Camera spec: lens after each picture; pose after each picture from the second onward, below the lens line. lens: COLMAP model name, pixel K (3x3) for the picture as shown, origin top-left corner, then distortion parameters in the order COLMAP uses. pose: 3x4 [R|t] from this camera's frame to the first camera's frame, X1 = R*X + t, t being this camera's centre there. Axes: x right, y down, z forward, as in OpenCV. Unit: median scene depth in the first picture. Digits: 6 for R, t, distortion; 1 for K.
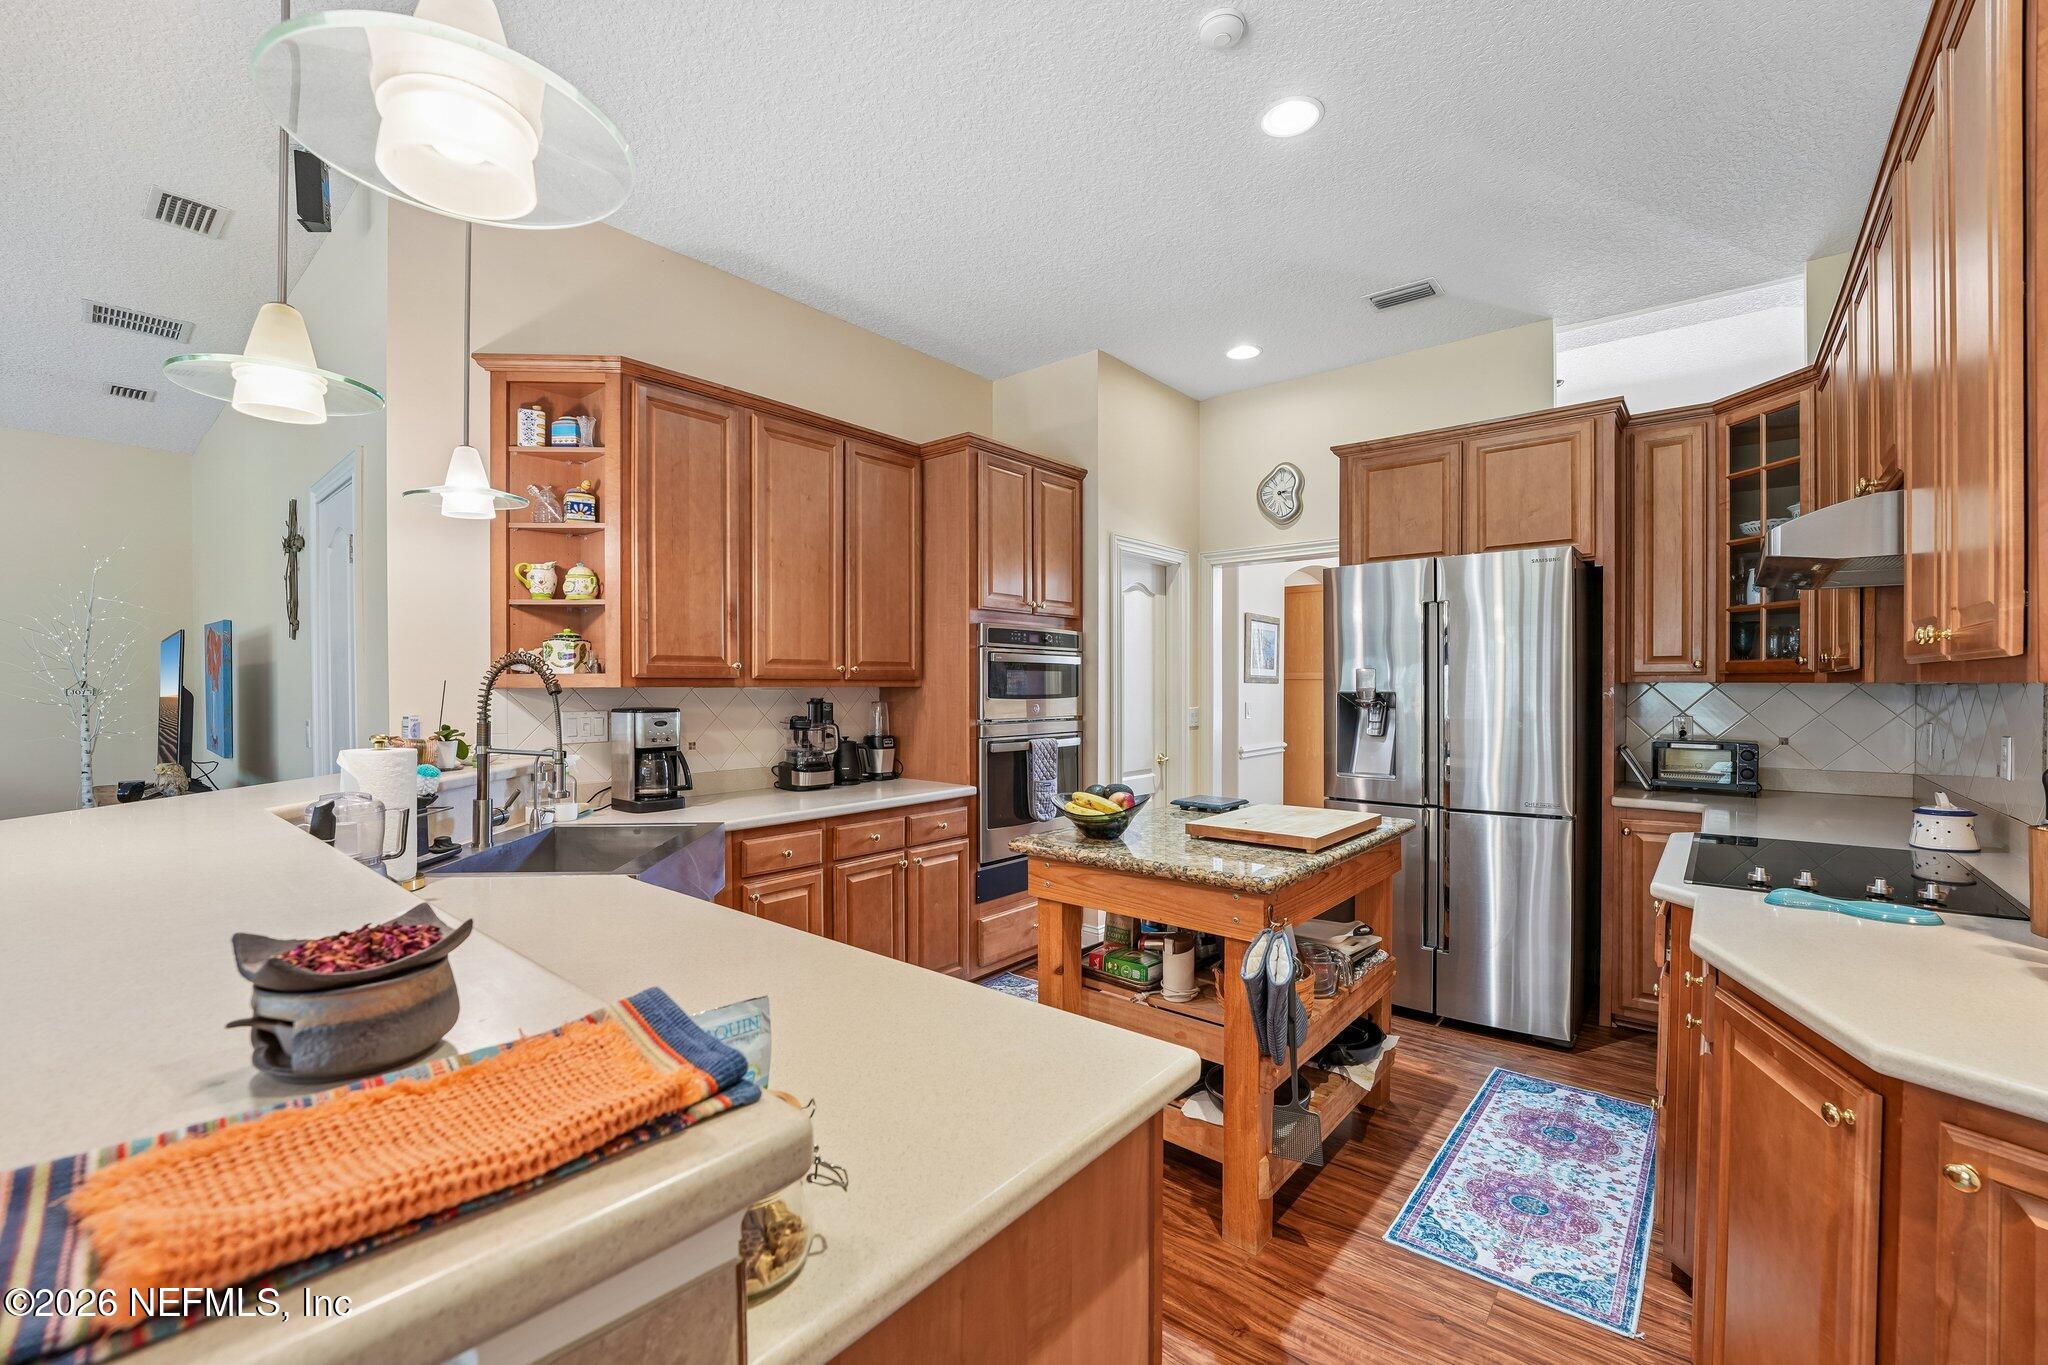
lens RADIAL K [[844.9, 0, 1023.7], [0, 844.9, 690.0], [0, 0, 1]] dist [-0.027448, 0.005237]
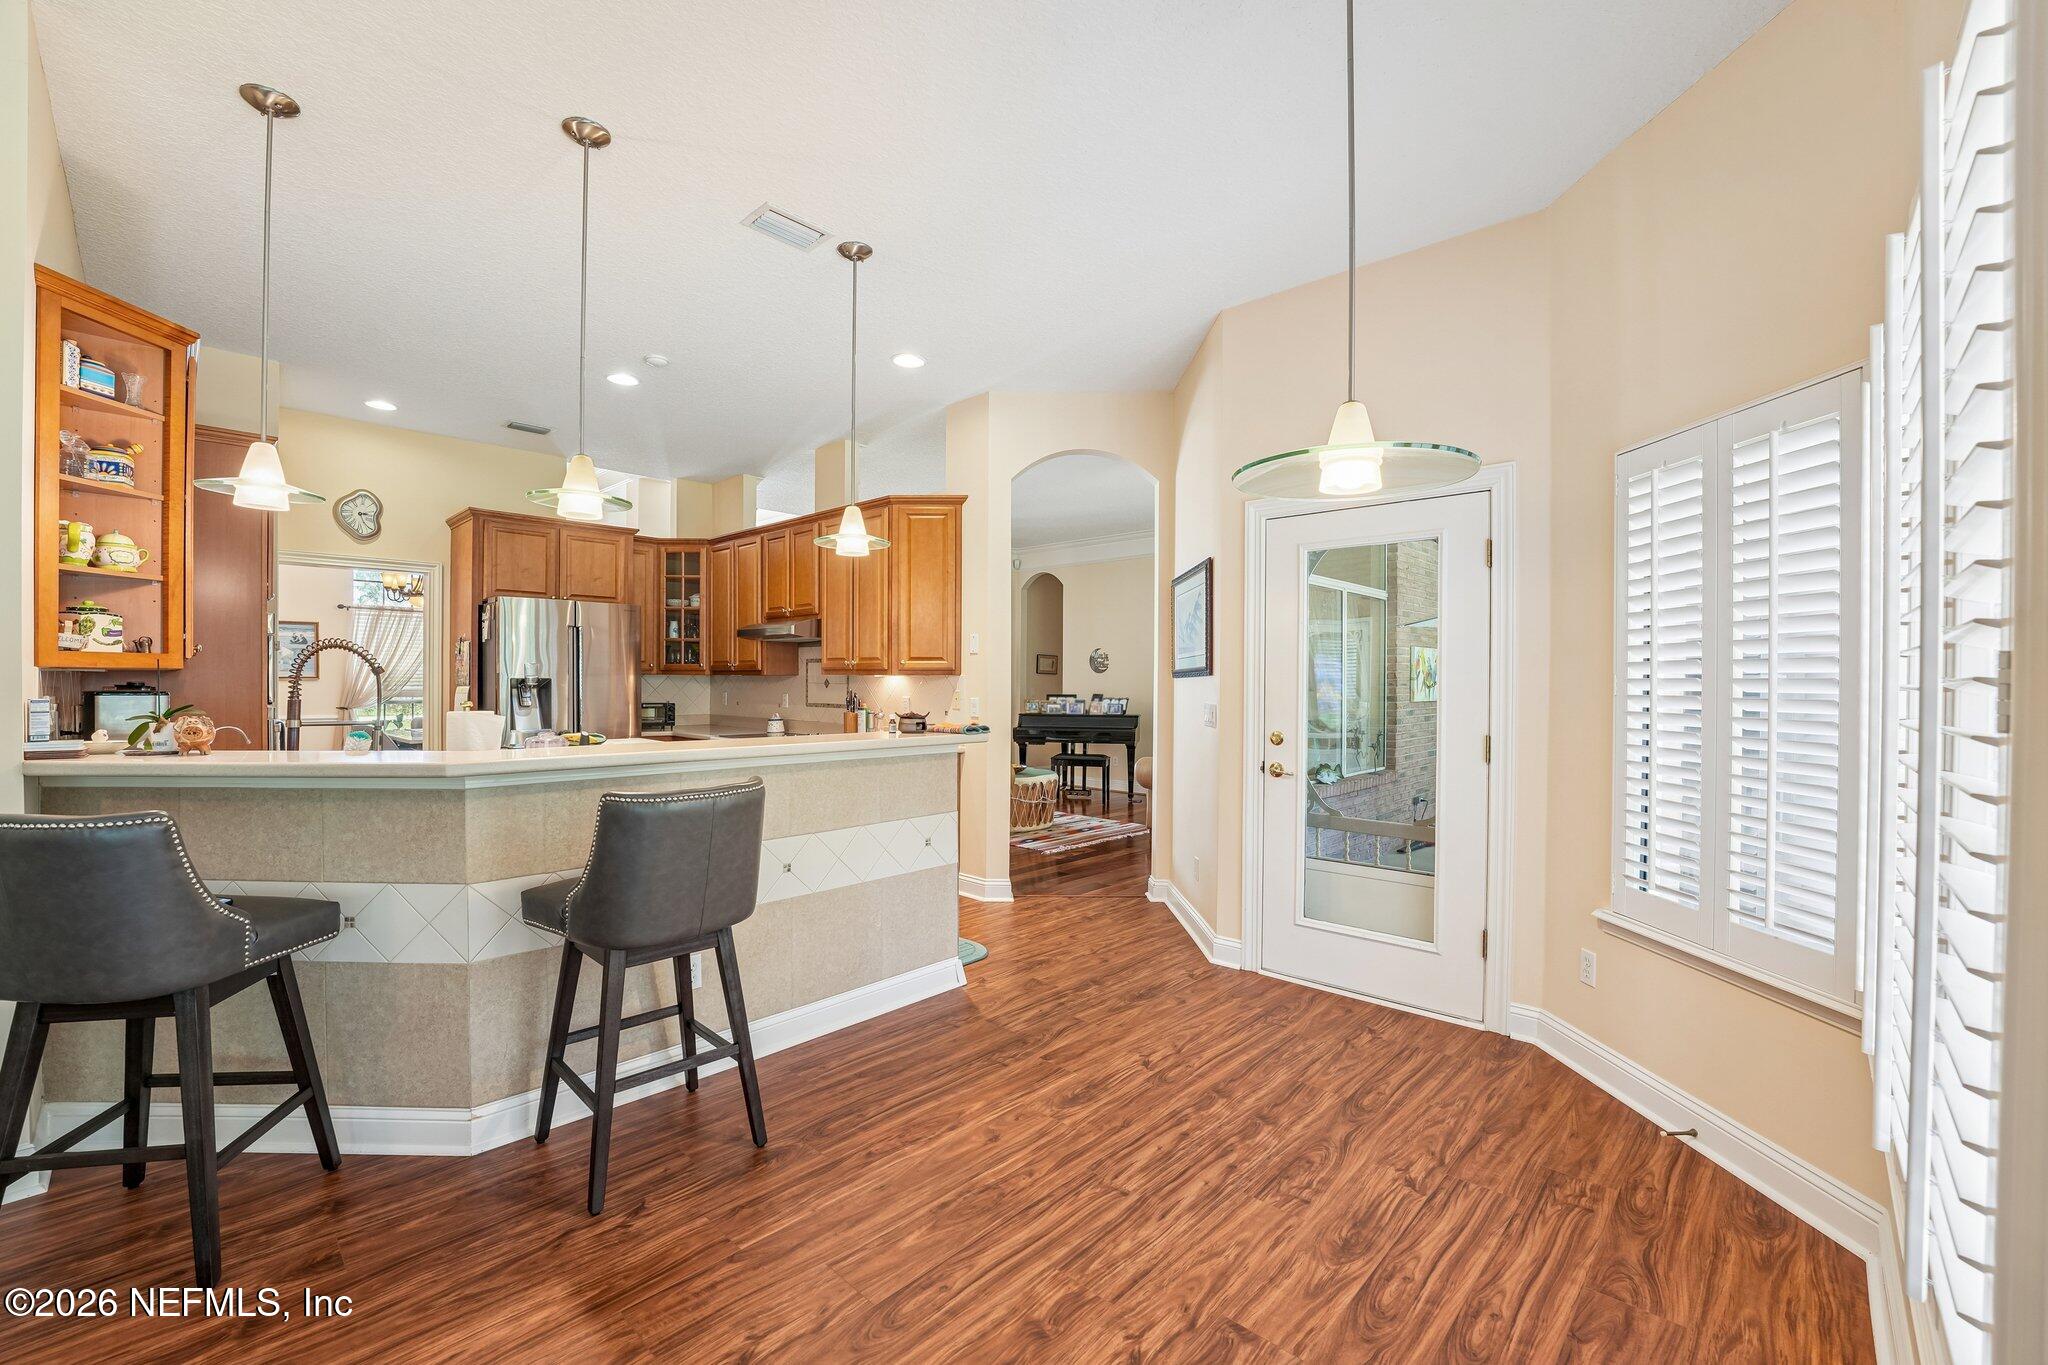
lens RADIAL K [[844.9, 0, 1021.9], [0, 844.9, 690.5], [0, 0, 1]] dist [-0.027448, 0.005237]
pose [[0.057022, -0.008563, 0.998336, -1.235871], [0.001007, 0.999963, 0.008519, 0.014529], [-0.998372, 0.000519, 0.057028, -0.023736]]
